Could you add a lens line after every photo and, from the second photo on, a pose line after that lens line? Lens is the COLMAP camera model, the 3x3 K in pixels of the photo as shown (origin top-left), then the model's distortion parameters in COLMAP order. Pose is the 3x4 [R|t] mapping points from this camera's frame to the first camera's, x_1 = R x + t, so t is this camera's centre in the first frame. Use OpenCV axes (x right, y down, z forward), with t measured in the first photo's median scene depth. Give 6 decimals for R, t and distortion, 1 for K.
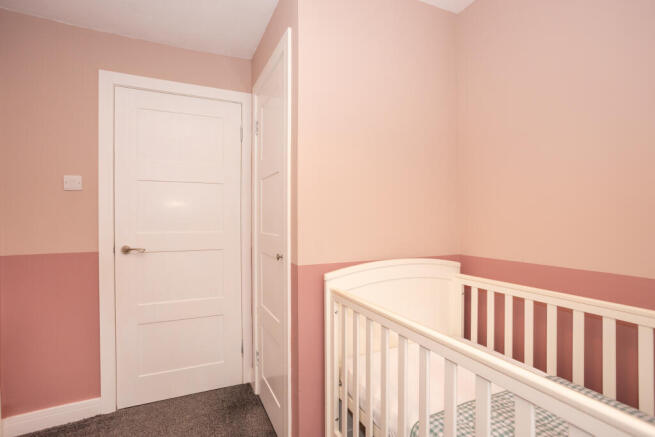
lens RADIAL K [[322.1, 0, 327.7], [0, 322.1, 219.0], [0, 0, 1]] dist [-0.000552, 0.002330]
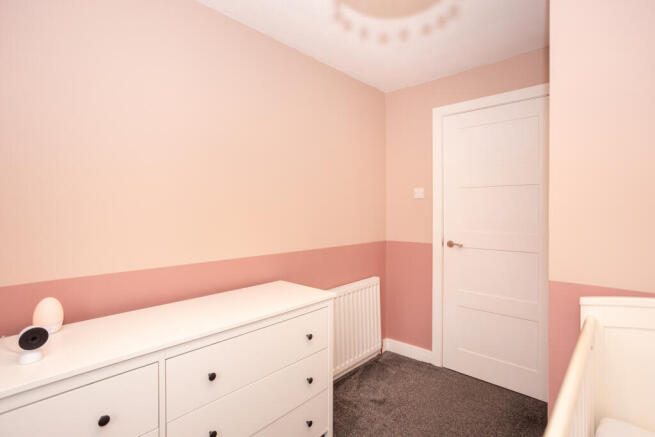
lens RADIAL K [[322.1, 0, 327.5], [0, 322.1, 214.8], [0, 0, 1]] dist [-0.000552, 0.002330]
pose [[0.378367, 0.013414, -0.925559, 0.372867], [-0.006724, 0.999908, 0.011743, -0.031138], [0.925631, 0.001781, 0.378422, 0.084266]]
